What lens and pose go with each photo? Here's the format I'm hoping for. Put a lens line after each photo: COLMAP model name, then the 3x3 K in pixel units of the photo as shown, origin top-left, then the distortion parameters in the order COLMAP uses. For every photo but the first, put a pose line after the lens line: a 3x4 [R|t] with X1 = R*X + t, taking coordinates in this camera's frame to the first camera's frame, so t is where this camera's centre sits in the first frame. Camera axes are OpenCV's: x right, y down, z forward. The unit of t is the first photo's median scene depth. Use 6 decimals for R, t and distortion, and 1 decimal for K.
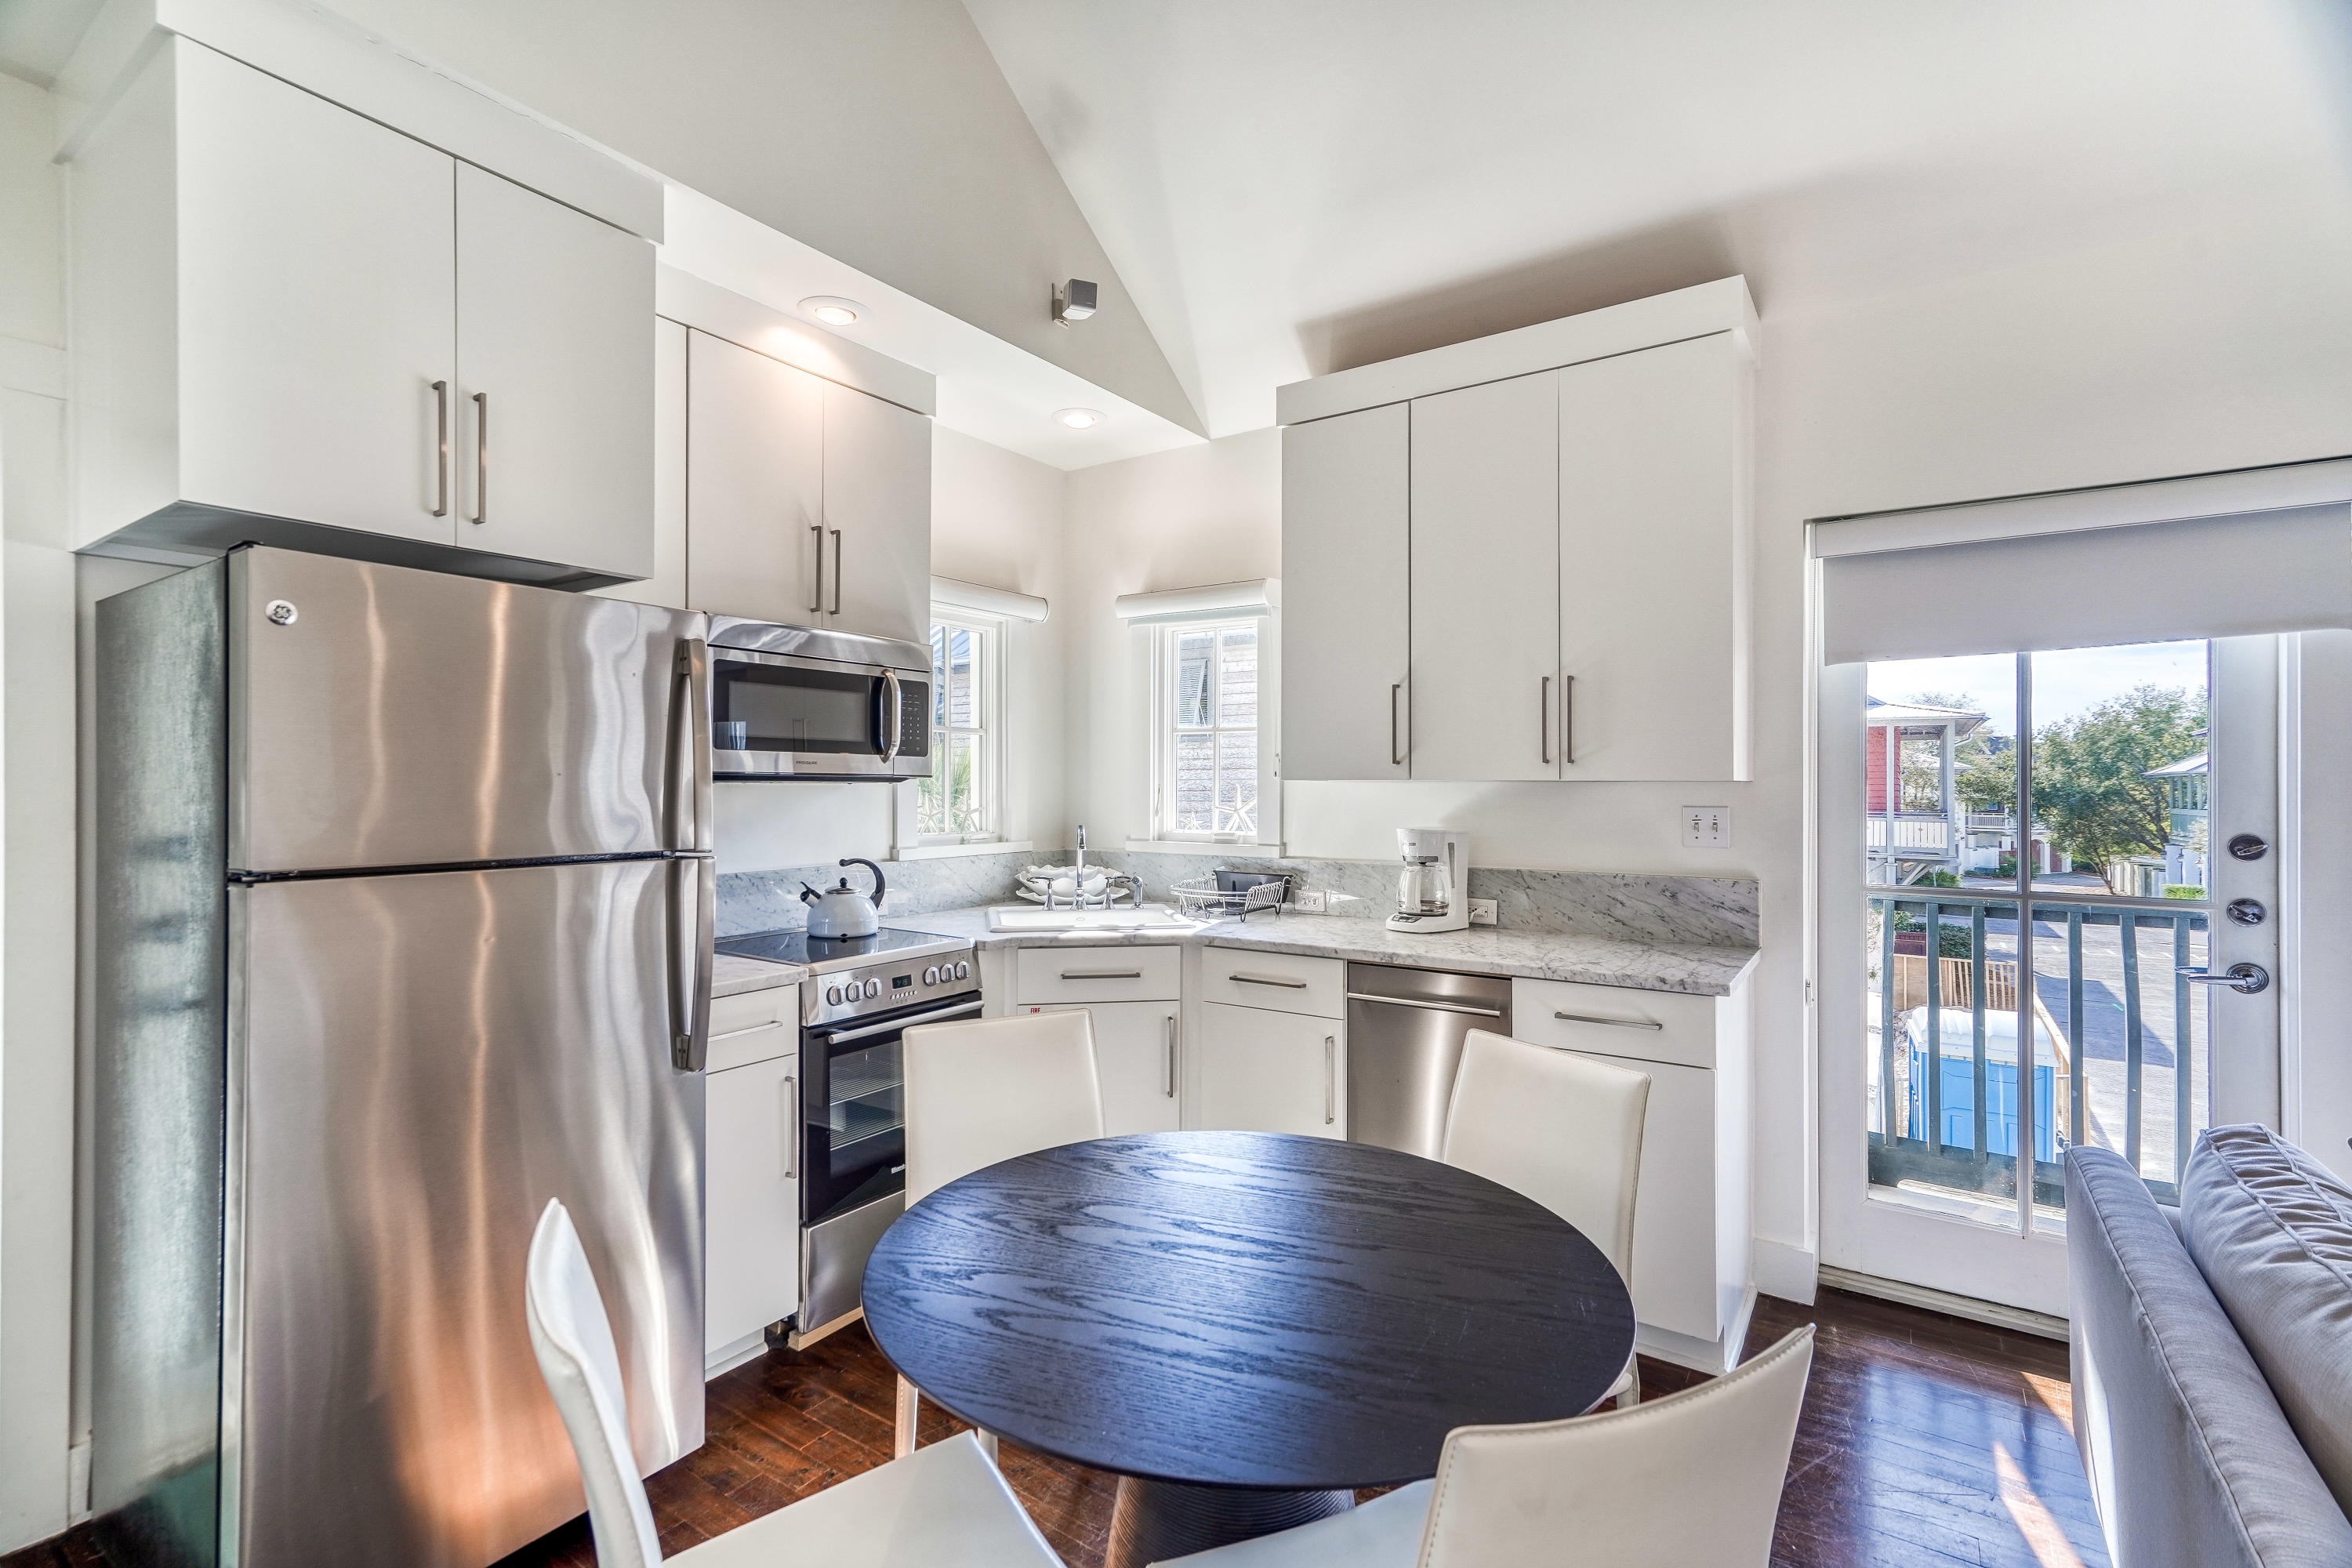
lens RADIAL K [[1095.1, 0, 1141.8], [0, 1095.1, 773.1], [0, 0, 1]] dist [0.011655, 0.003411]
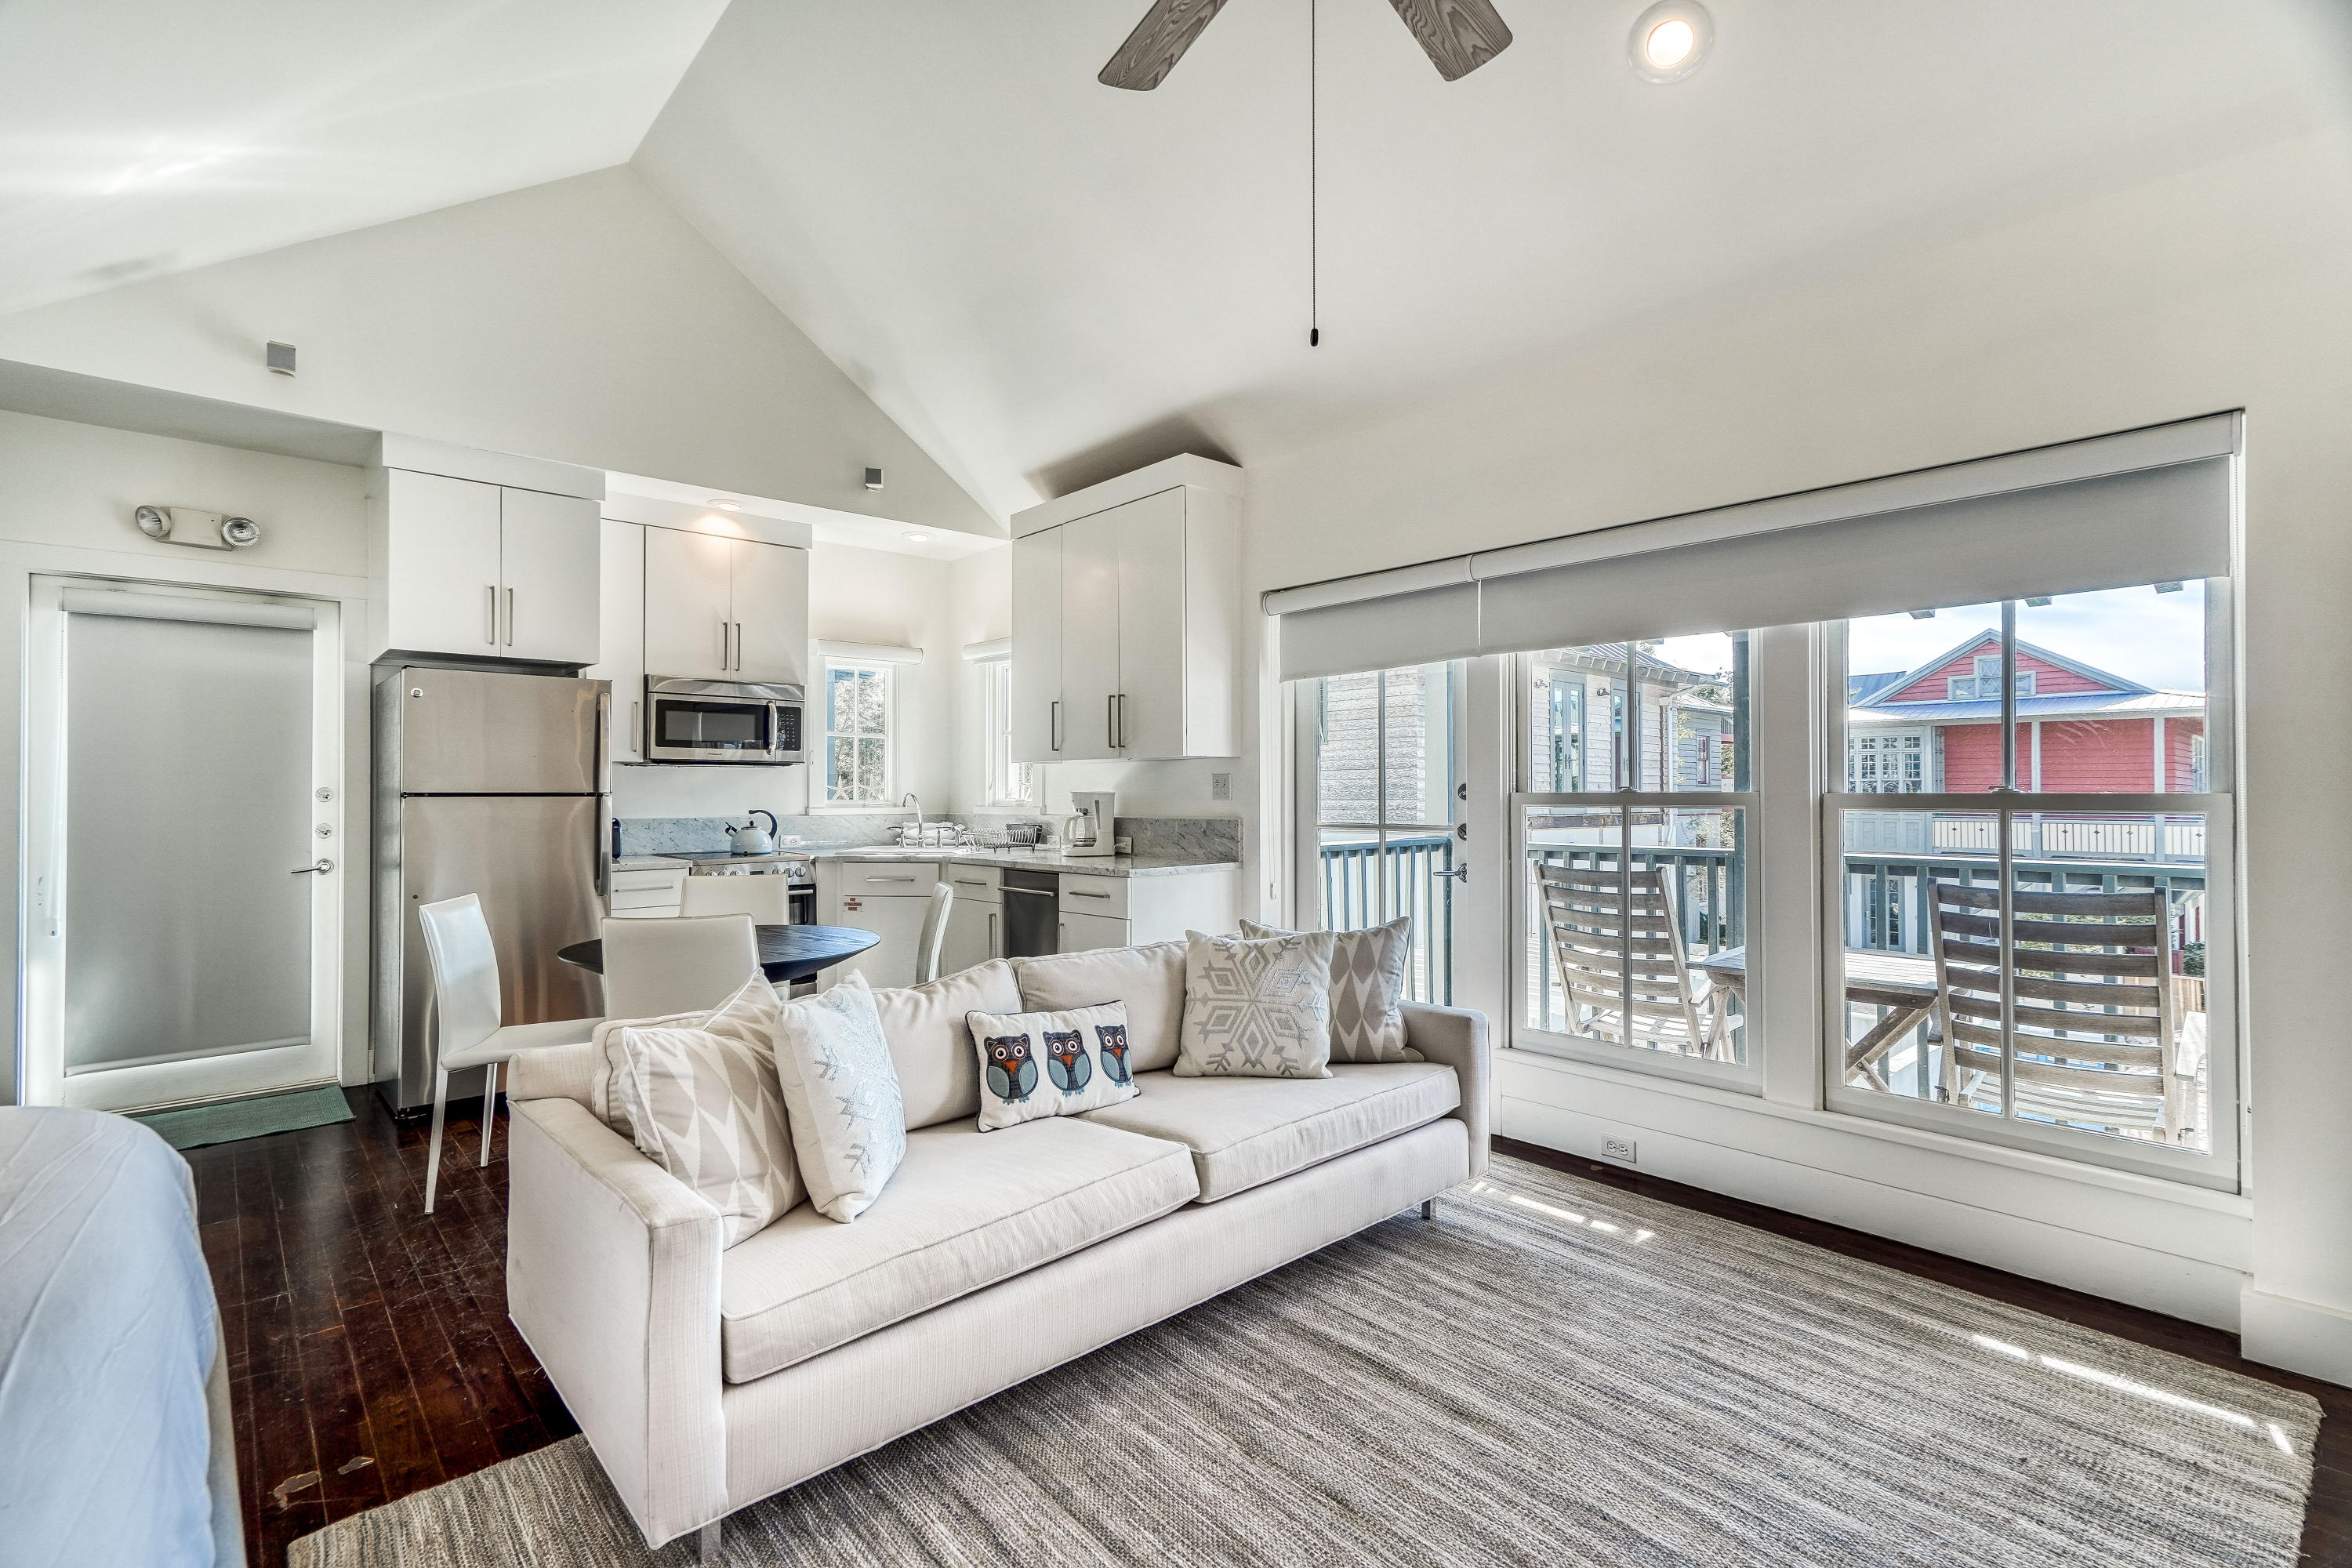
lens RADIAL K [[1095.1, 0, 1119.1], [0, 1095.1, 785.0], [0, 0, 1]] dist [0.011655, 0.003411]
pose [[0.965667, -0.006490, -0.259703, 0.712101], [0.006530, 0.999978, -0.000712, 0.041724], [0.259702, -0.001008, 0.965688, -0.511558]]
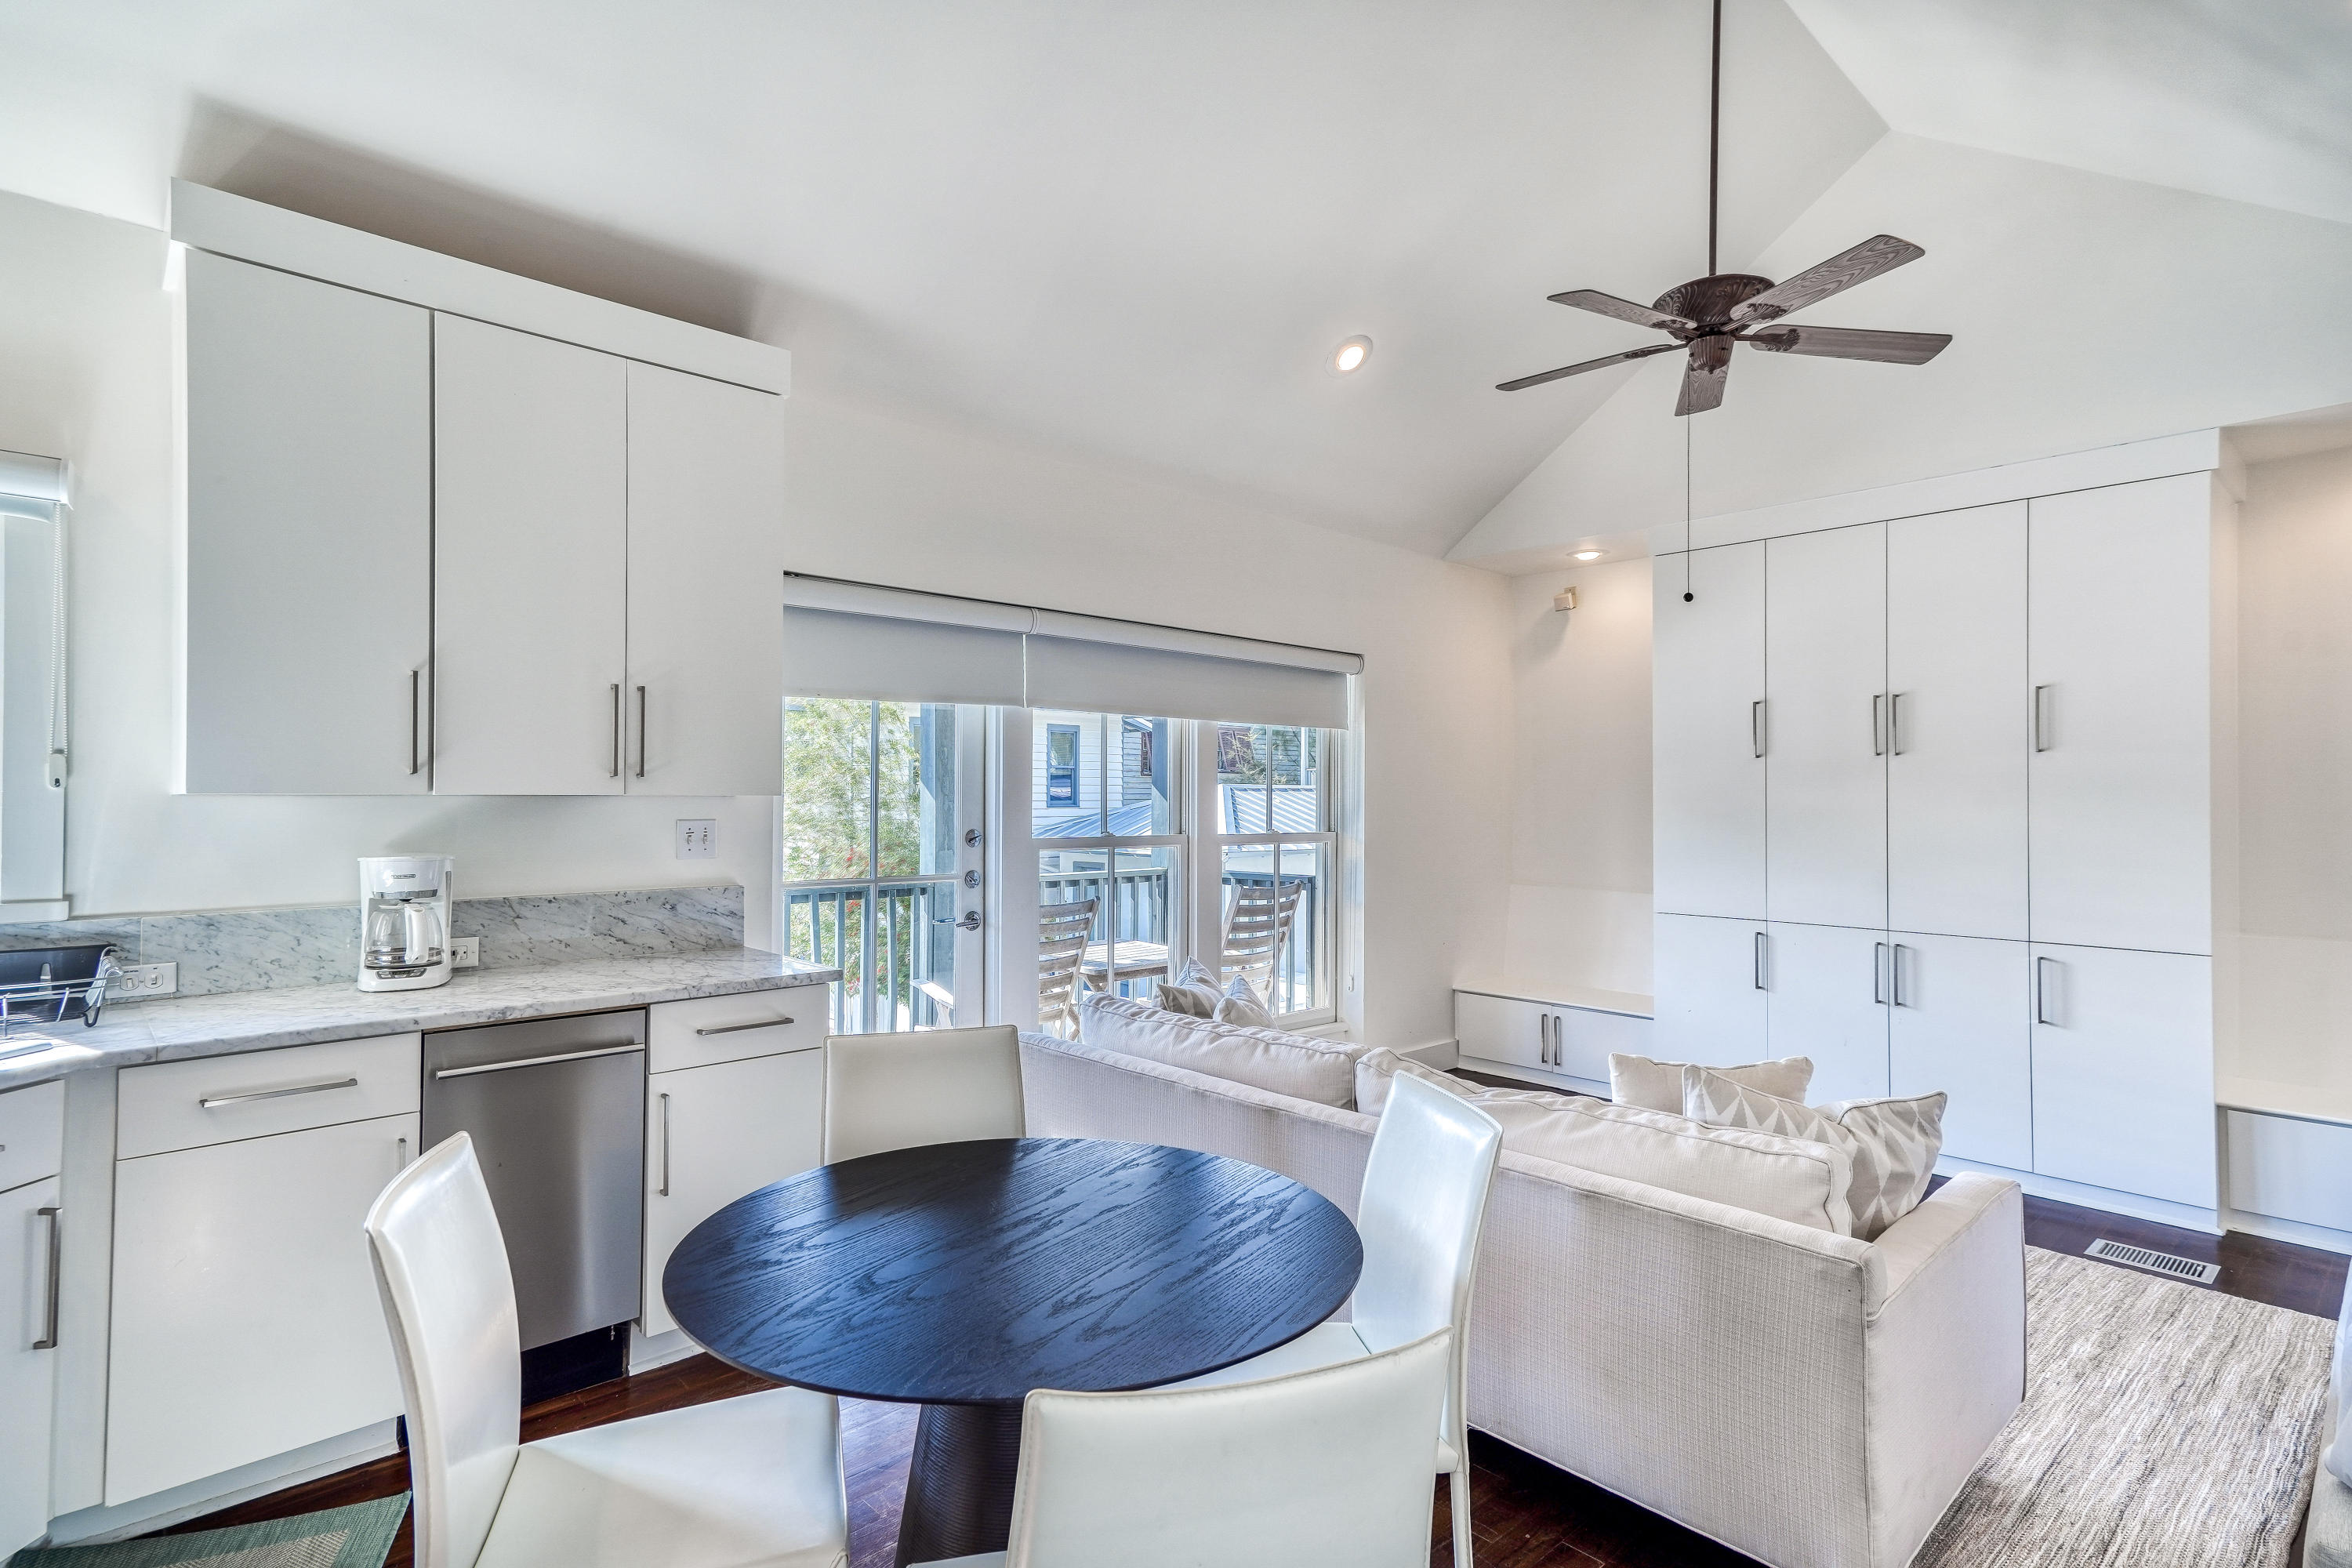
lens RADIAL K [[1202.1, 0, 1194.5], [0, 1202.1, 789.4], [0, 0, 1]] dist [0.041190, 0.000271]
pose [[0.193620, 0.004481, 0.981066, -0.489939], [-0.014905, 0.999888, -0.001625, -0.003983], [-0.980963, -0.014308, 0.193665, 0.280071]]
